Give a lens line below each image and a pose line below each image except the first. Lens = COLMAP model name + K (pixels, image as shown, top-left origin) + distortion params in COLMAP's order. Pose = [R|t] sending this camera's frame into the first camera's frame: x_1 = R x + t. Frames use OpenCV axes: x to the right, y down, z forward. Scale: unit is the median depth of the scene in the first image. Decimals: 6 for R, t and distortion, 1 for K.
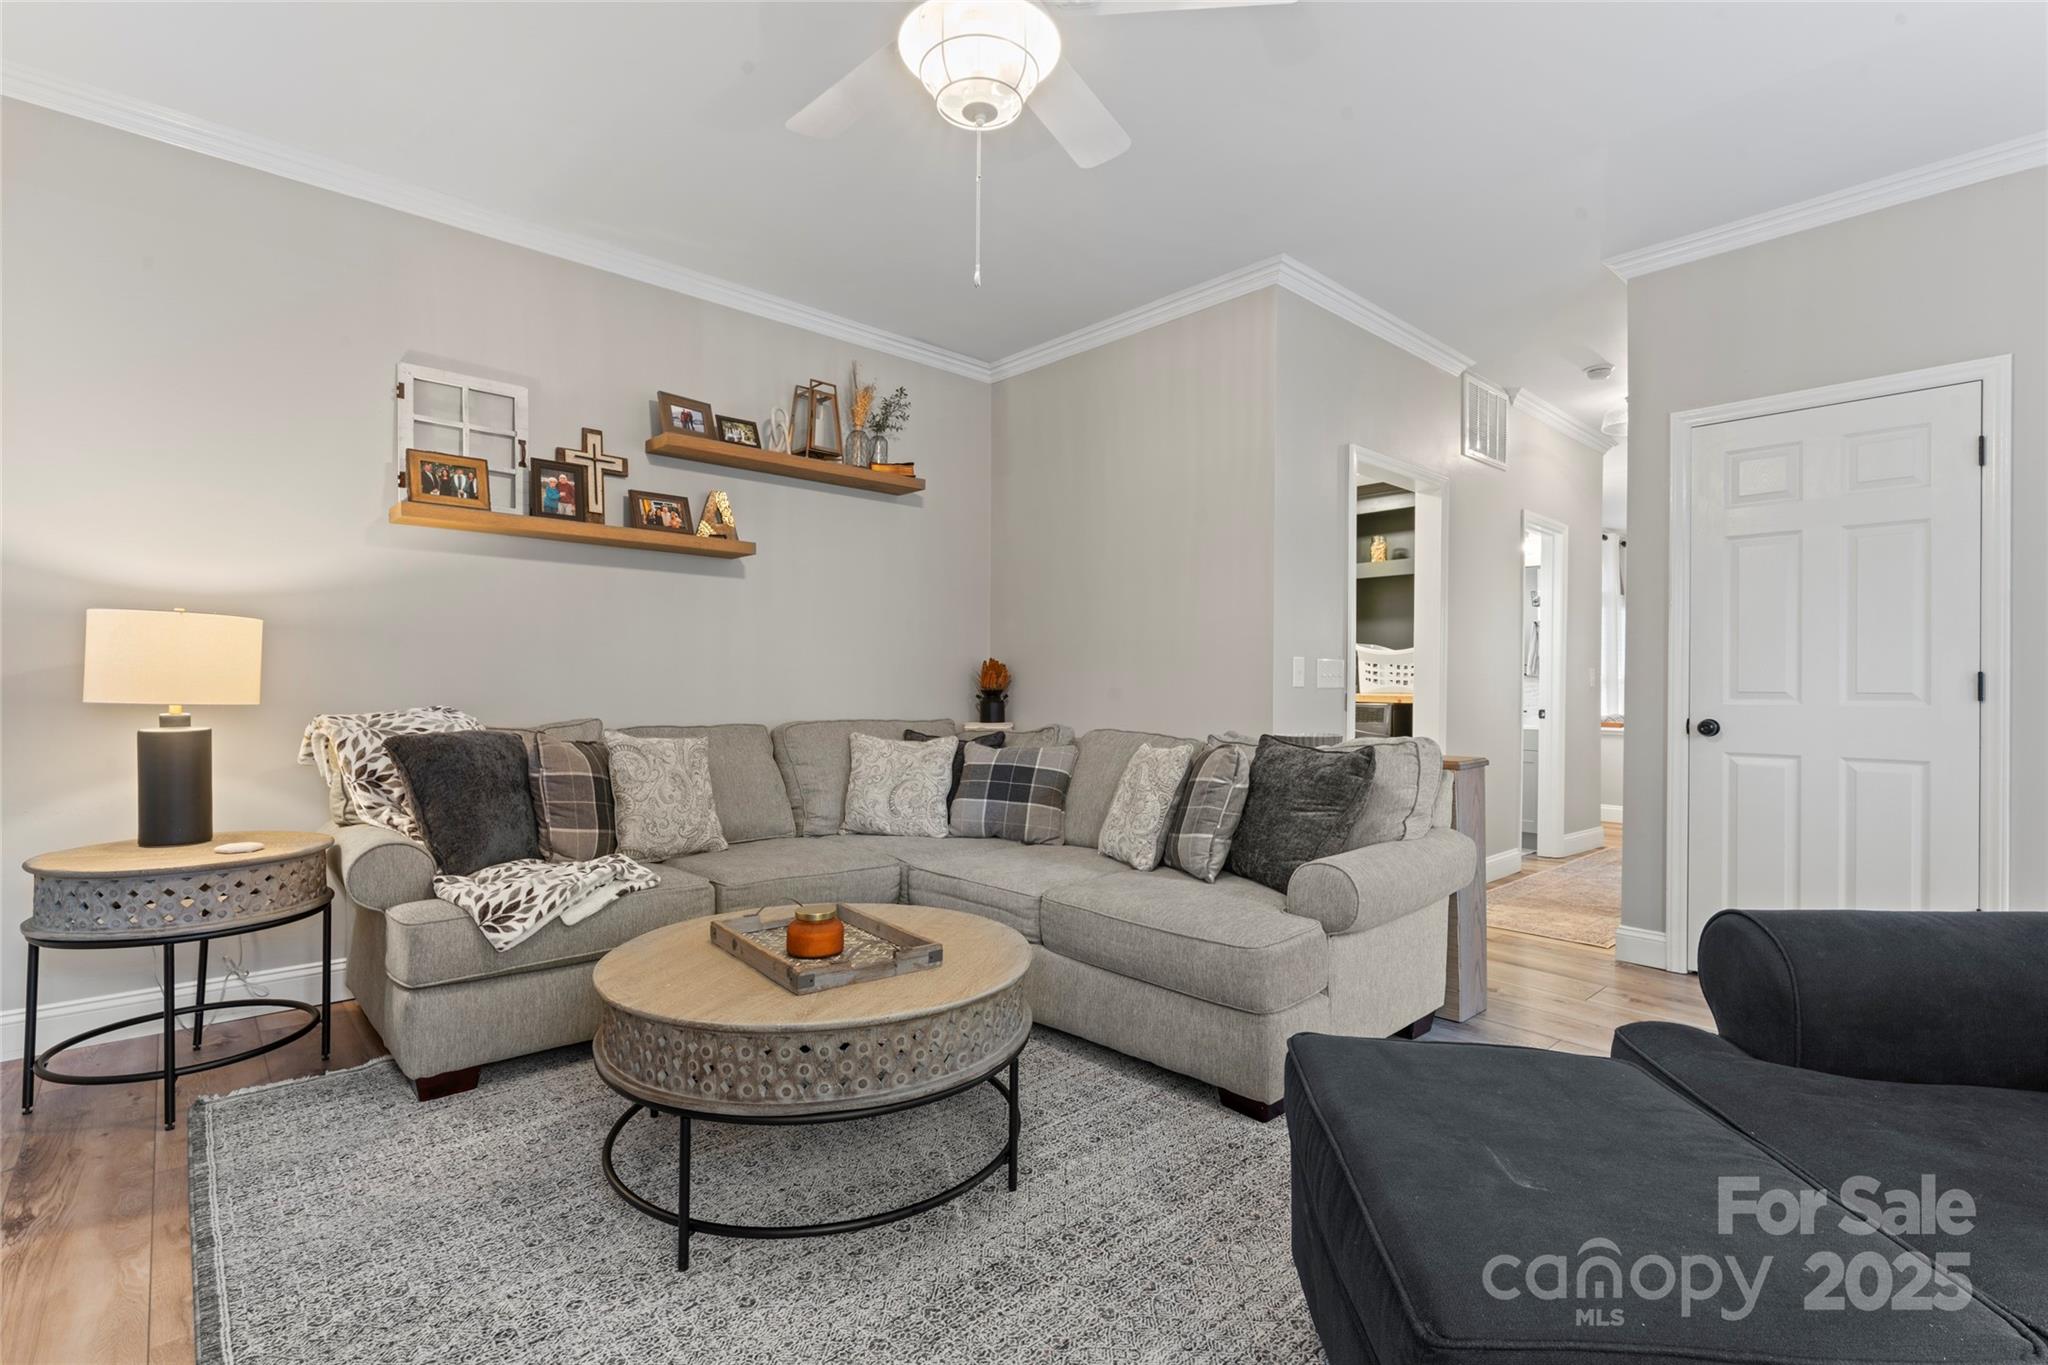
lens RADIAL K [[944.6, 0, 1024.0], [0, 944.6, 682.5], [0, 0, 1]] dist [-0.000394, -0.000166]
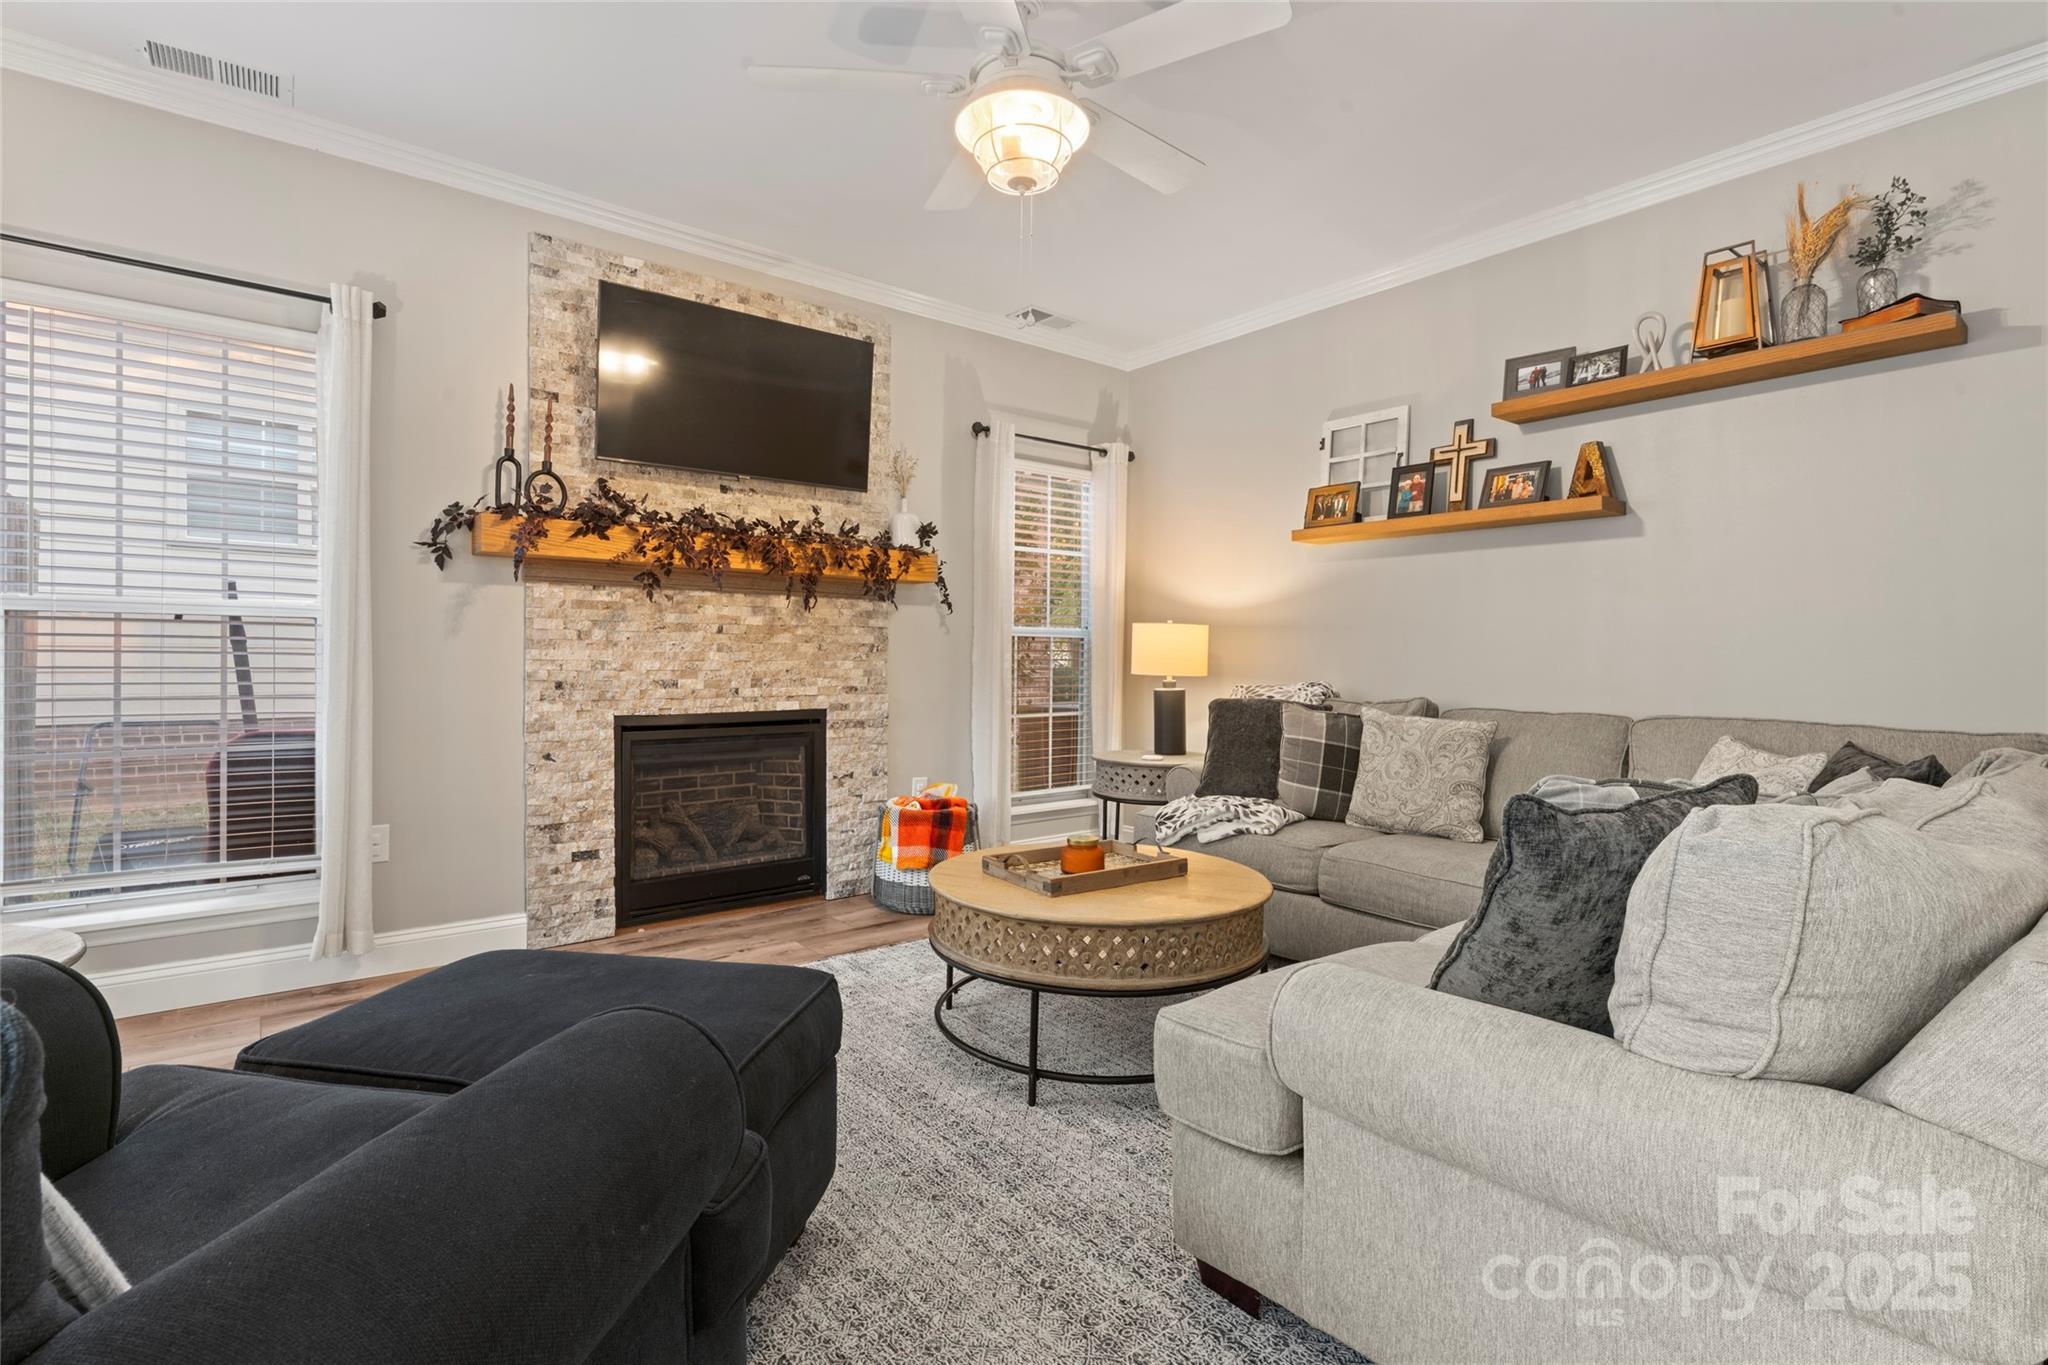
lens RADIAL K [[961.7, 0, 1020.9], [0, 961.7, 663.9], [0, 0, 1]] dist [-0.000635, -0.000296]
pose [[-0.066651, -0.000615, -0.997776, 0.682647], [-0.004744, 0.999989, -0.000299, 0.002963], [0.997765, 0.004714, -0.066653, 0.632022]]
